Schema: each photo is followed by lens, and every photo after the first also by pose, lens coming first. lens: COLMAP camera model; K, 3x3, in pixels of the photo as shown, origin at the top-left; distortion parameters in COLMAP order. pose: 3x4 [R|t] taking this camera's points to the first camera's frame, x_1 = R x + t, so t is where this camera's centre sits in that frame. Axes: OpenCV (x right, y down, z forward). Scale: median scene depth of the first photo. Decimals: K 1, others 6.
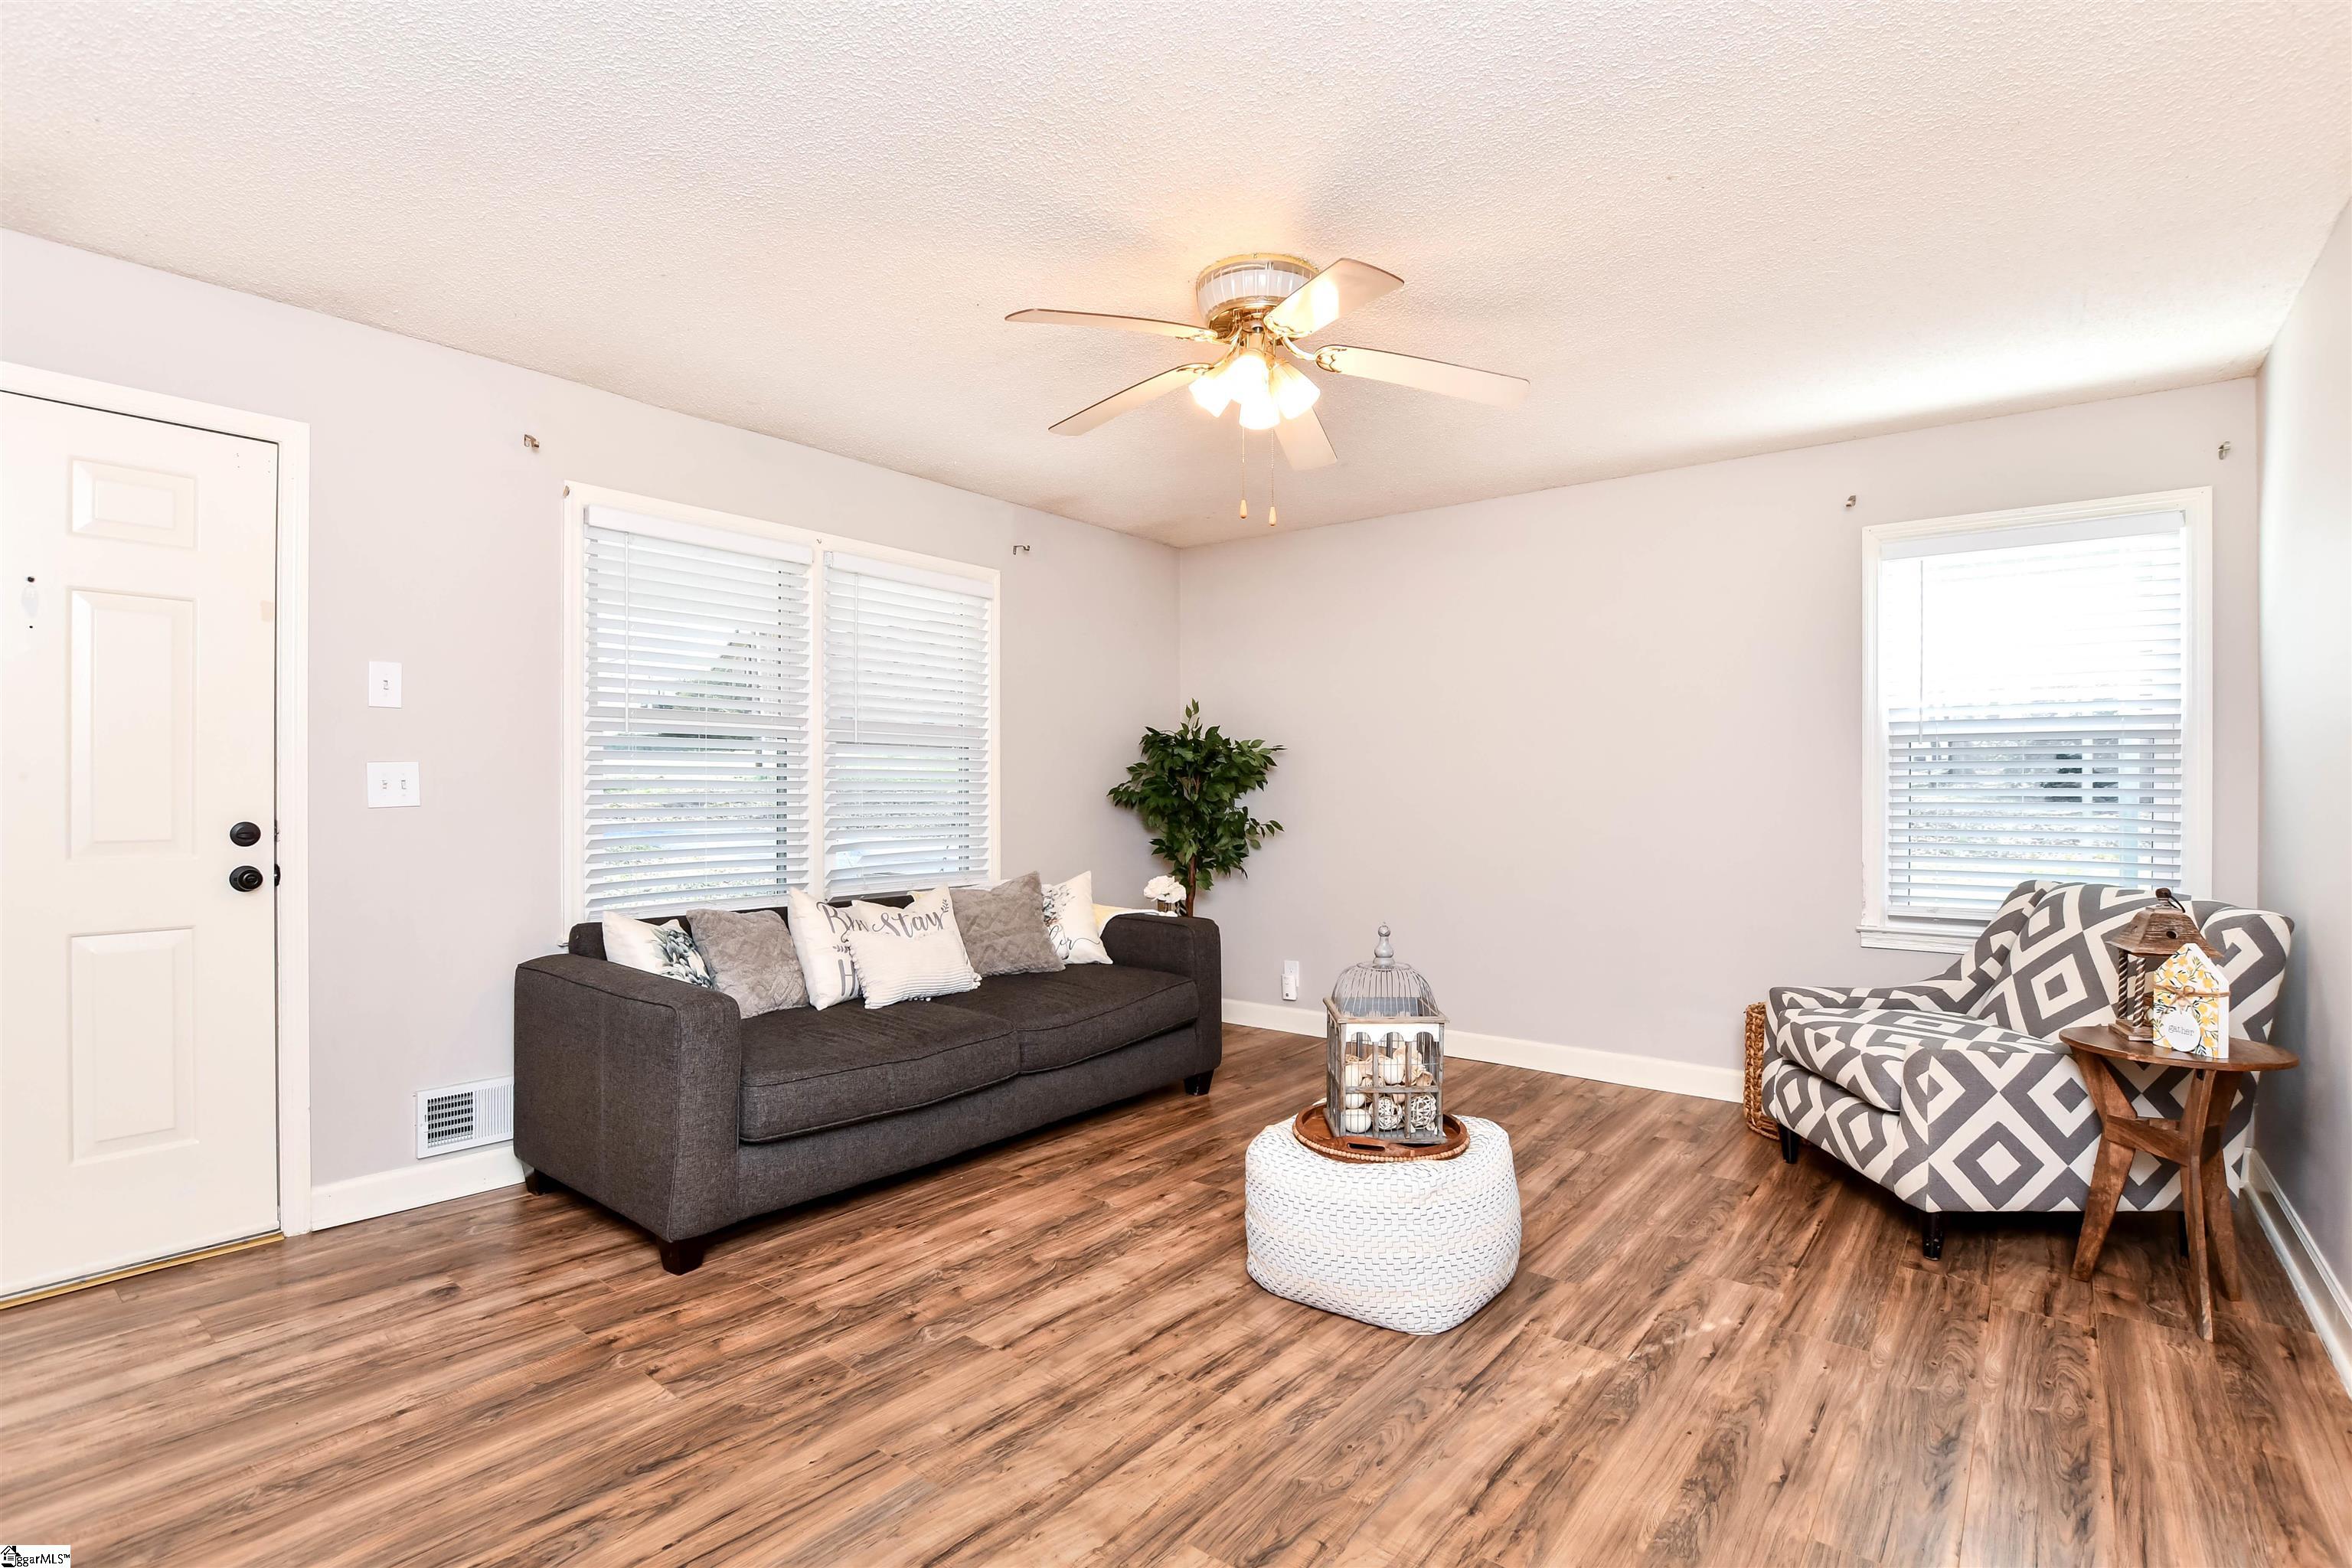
lens RADIAL K [[1113.0, 0, 1188.5], [0, 1113.0, 795.0], [0, 0, 1]] dist [-0.024069, 0.000436]
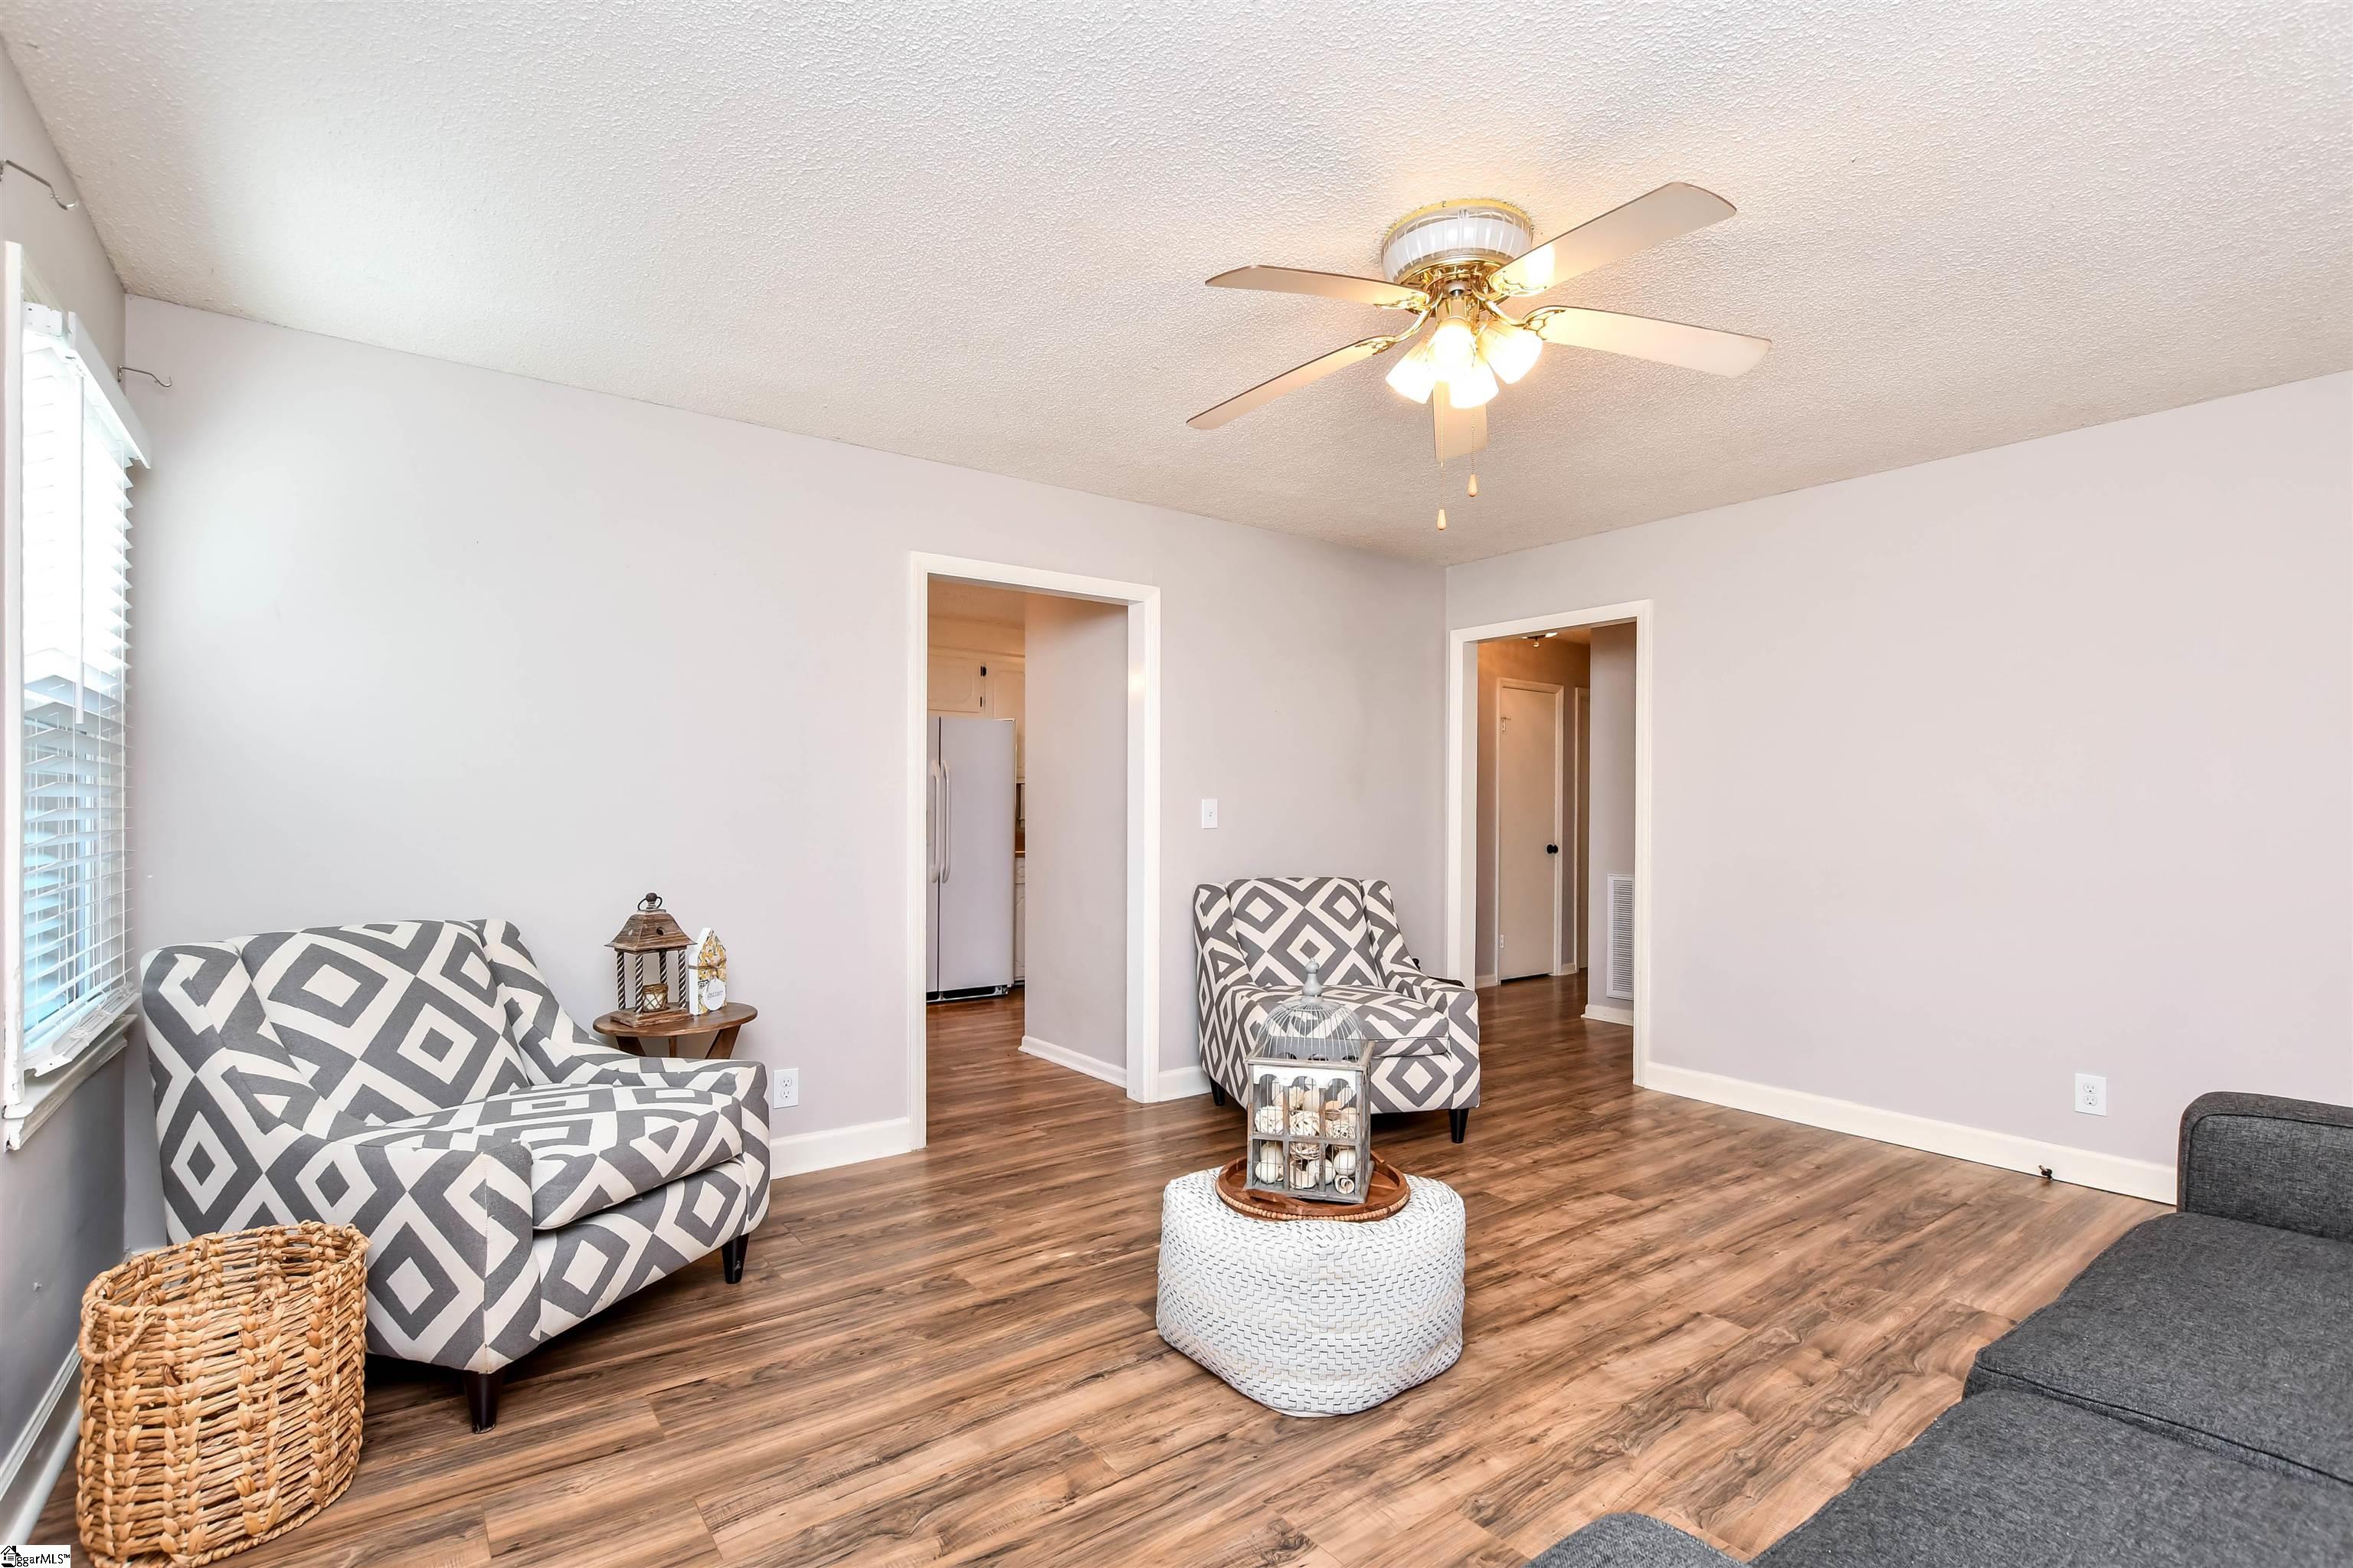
lens RADIAL K [[1057.4, 0, 1150.5], [0, 1057.4, 810.5], [0, 0, 1]] dist [-0.008857, 0.000163]
pose [[-0.956162, -0.007354, 0.292747, 0.050999], [-0.004471, 0.999935, 0.010516, -0.015354], [-0.292805, 0.008746, -0.956132, 2.034954]]
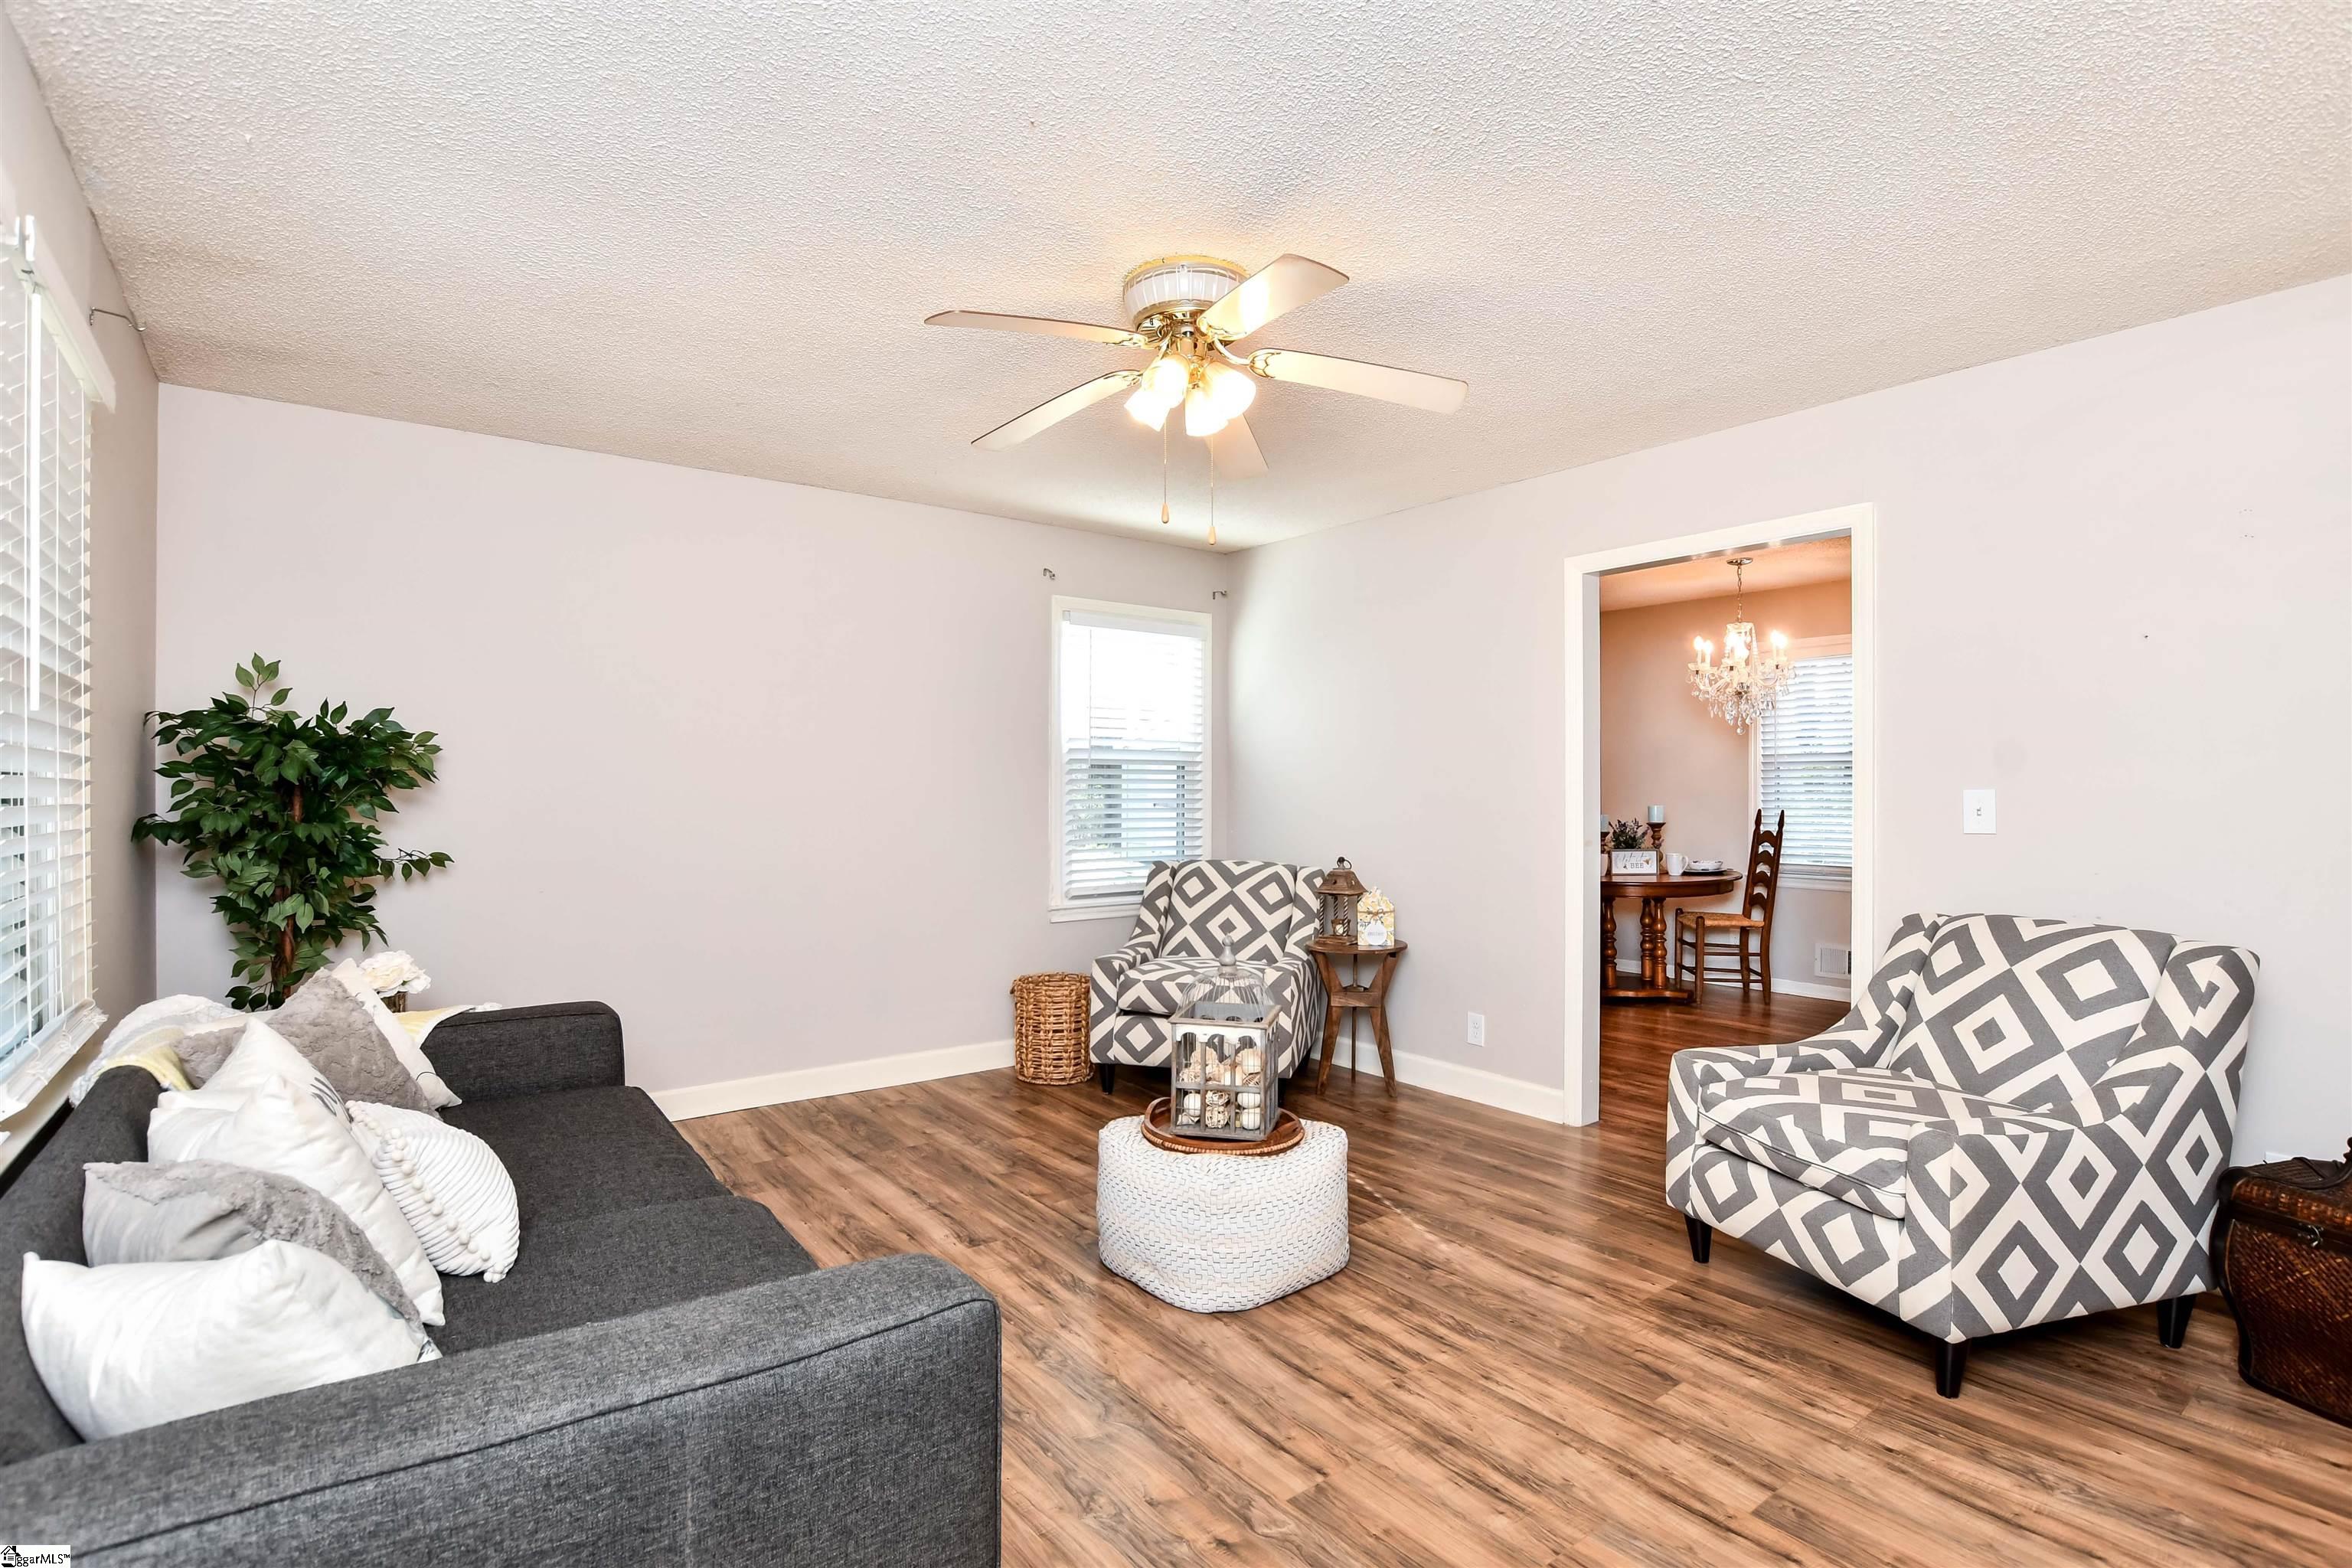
lens RADIAL K [[1113.0, 0, 1188.5], [0, 1113.0, 795.0], [0, 0, 1]] dist [-0.024069, 0.000436]
pose [[0.250576, -0.008104, 0.968063, -0.943591], [0.008205, 0.999947, 0.006248, -0.024997], [-0.968062, 0.006377, 0.250629, 0.828630]]
